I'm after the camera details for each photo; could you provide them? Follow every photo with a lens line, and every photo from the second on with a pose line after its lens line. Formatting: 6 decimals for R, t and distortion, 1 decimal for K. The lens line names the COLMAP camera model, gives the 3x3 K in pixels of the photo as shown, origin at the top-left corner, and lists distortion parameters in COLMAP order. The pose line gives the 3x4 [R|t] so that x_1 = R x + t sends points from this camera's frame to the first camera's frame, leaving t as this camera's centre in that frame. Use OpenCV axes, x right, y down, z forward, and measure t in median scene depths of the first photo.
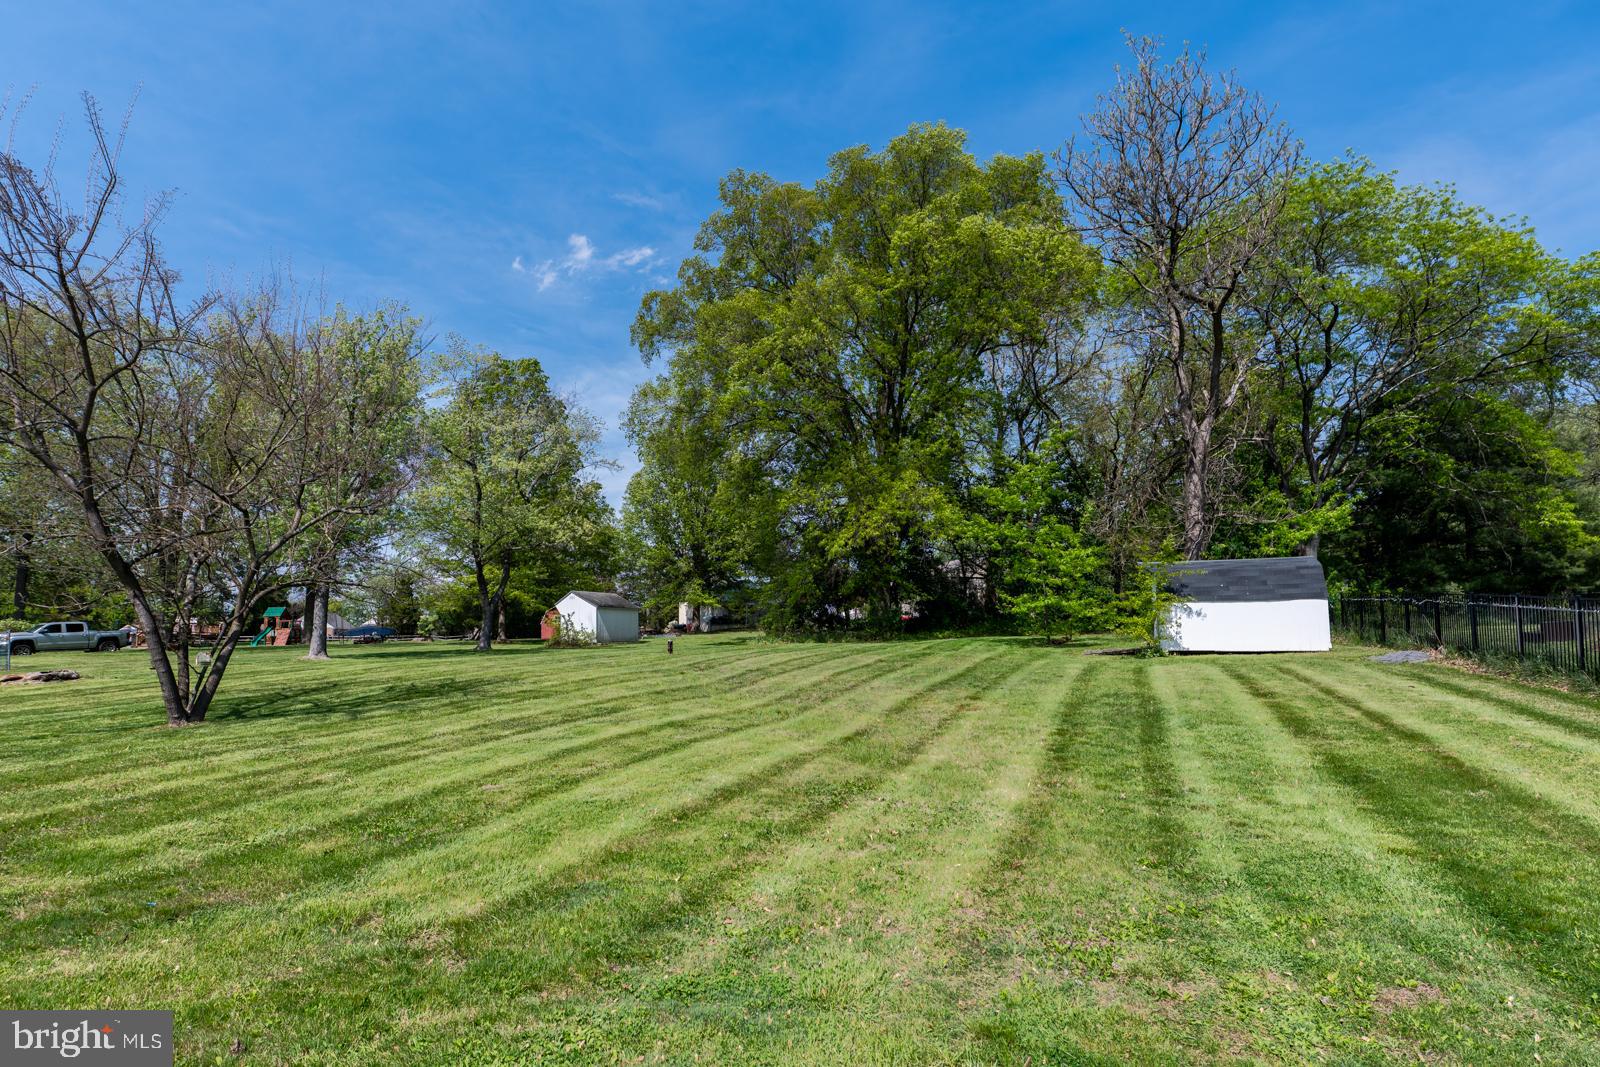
lens RADIAL K [[823.3, 0, 802.8], [0, 823.3, 563.1], [0, 0, 1]] dist [0.000259, -0.000307]
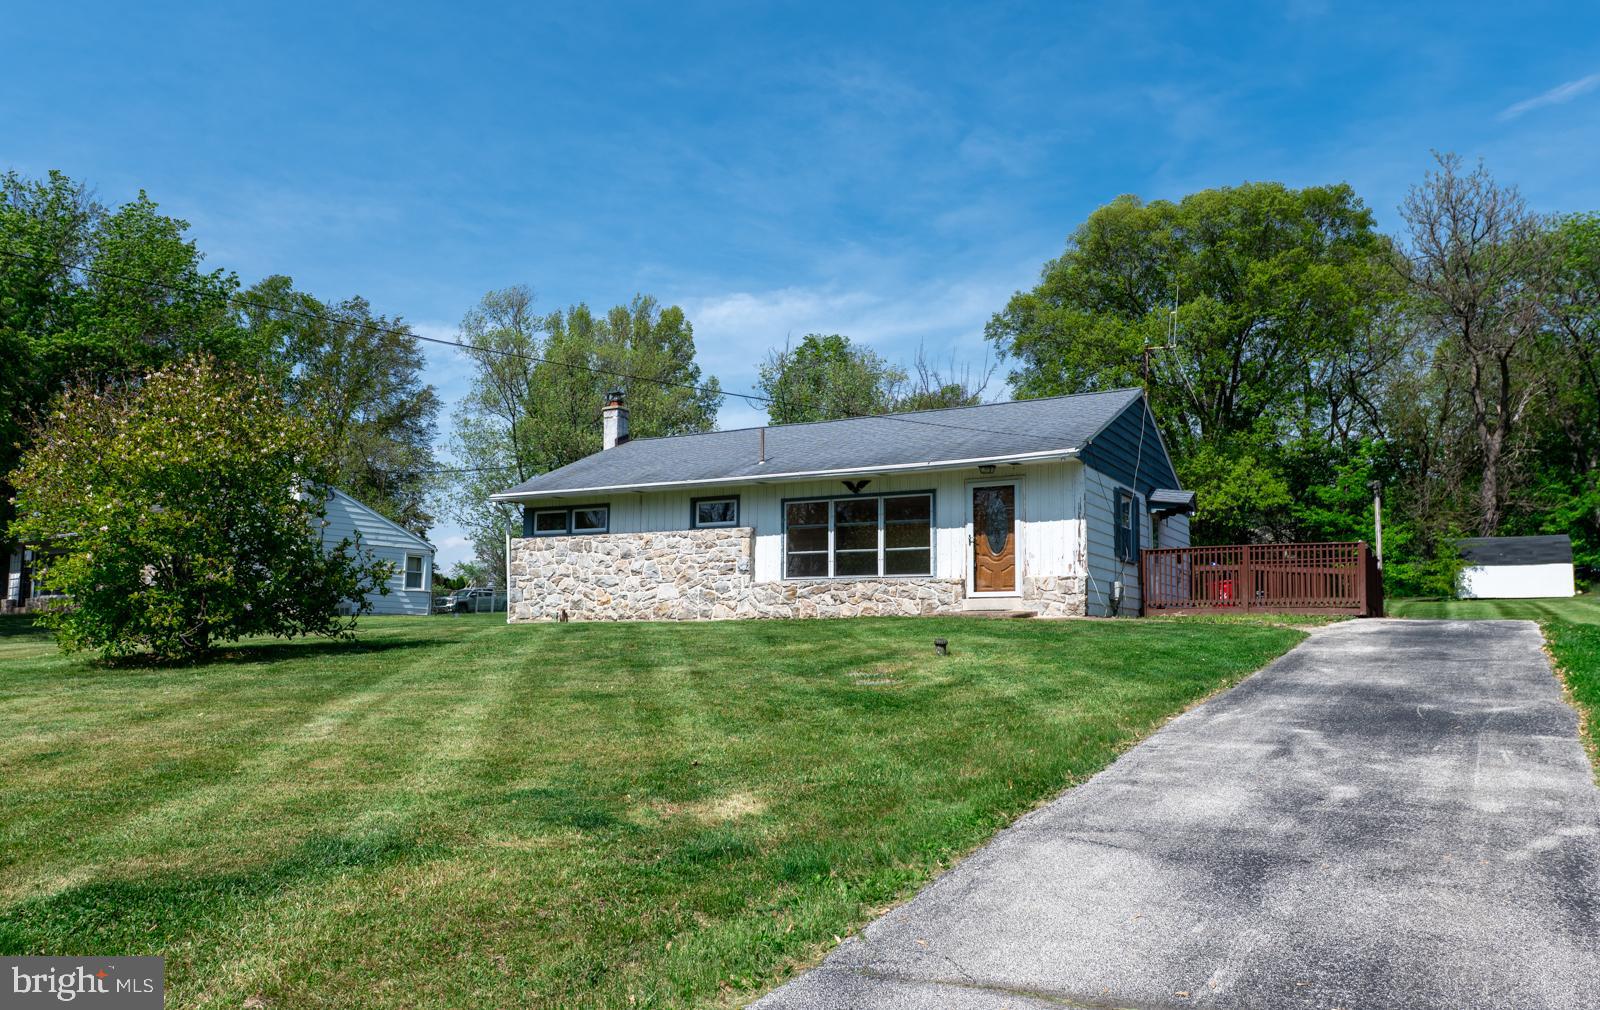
lens RADIAL K [[1293.1, 0, 800.0], [0, 1293.1, 505.0], [0, 0, 1]] dist [0.070028, 0.001481]
pose [[0.995530, -0.003664, -0.094373, -0.449357], [0.002985, 0.999969, -0.007340, -0.041068], [0.094397, 0.007026, 0.995510, -1.267510]]
